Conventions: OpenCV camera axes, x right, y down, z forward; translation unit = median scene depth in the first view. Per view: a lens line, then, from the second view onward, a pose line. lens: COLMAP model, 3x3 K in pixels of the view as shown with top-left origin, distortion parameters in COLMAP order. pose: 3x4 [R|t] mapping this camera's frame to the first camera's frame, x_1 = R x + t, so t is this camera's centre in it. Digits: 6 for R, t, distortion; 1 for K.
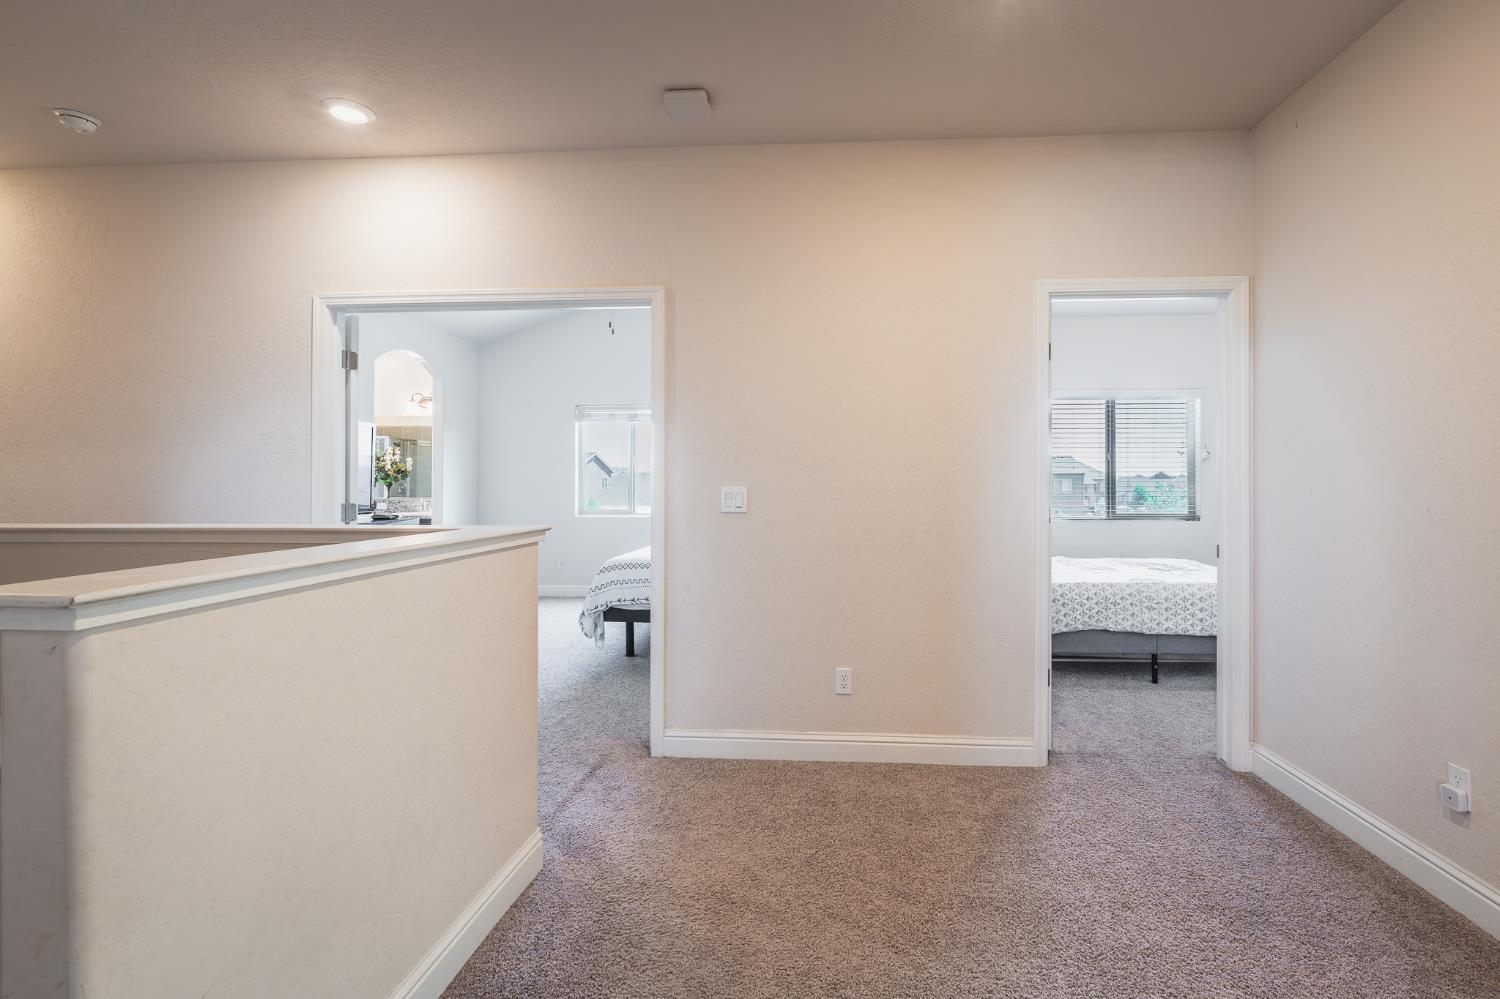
lens RADIAL K [[699.2, 0, 797.2], [0, 699.2, 469.8], [0, 0, 1]] dist [-0.004296, 0.000730]
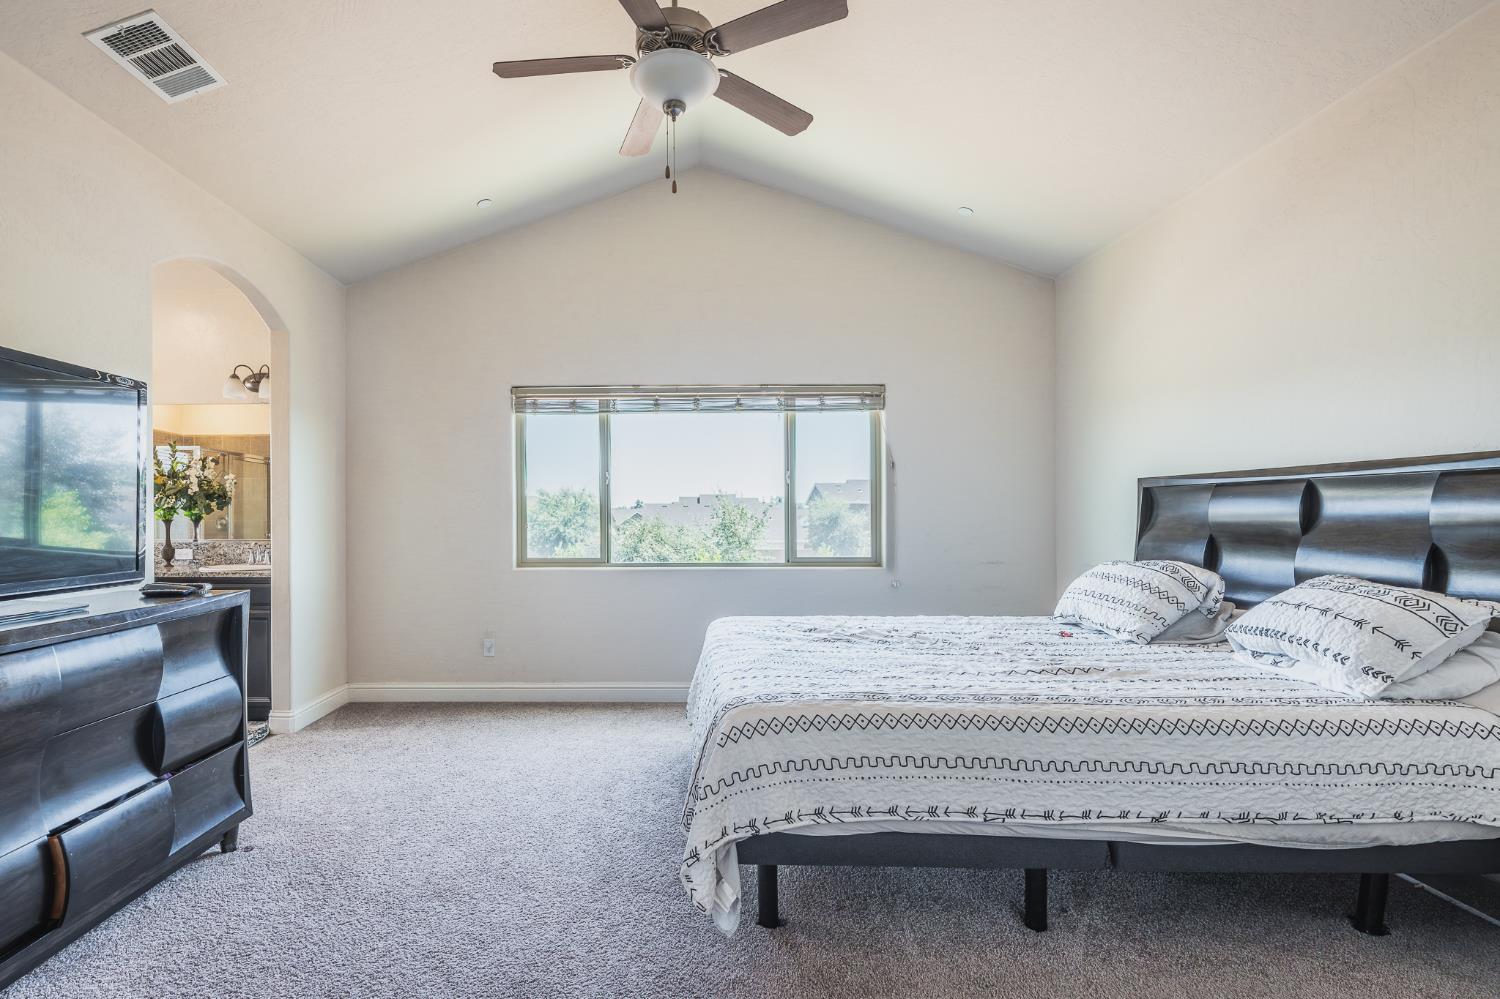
lens RADIAL K [[699.2, 0, 675.1], [0, 699.2, 522.5], [0, 0, 1]] dist [-0.004296, 0.000730]
pose [[0.998604, -0.001034, 0.052803, -0.460877], [-0.000462, 0.999599, 0.028308, 0.017449], [-0.052811, -0.028293, 0.998204, 0.851052]]
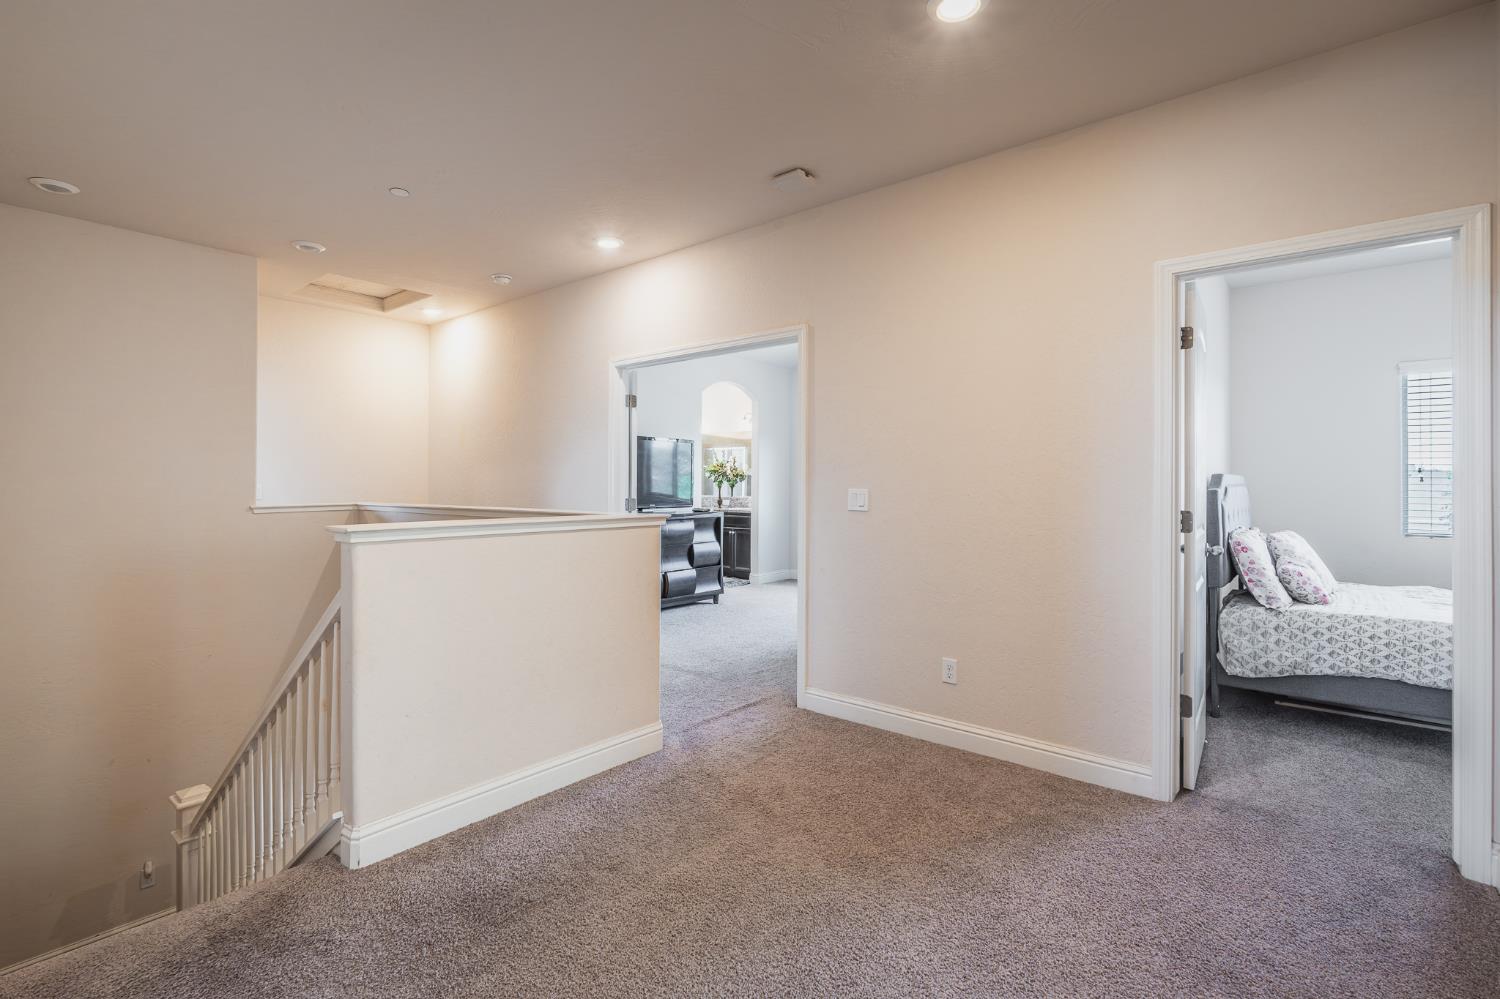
lens RADIAL K [[699.2, 0, 727.4], [0, 699.2, 464.5], [0, 0, 1]] dist [-0.004296, 0.000730]
pose [[0.796700, -0.014519, -0.604201, 0.414751], [0.008893, 0.999885, -0.012301, -0.003381], [0.604310, 0.004427, 0.796737, -0.054273]]
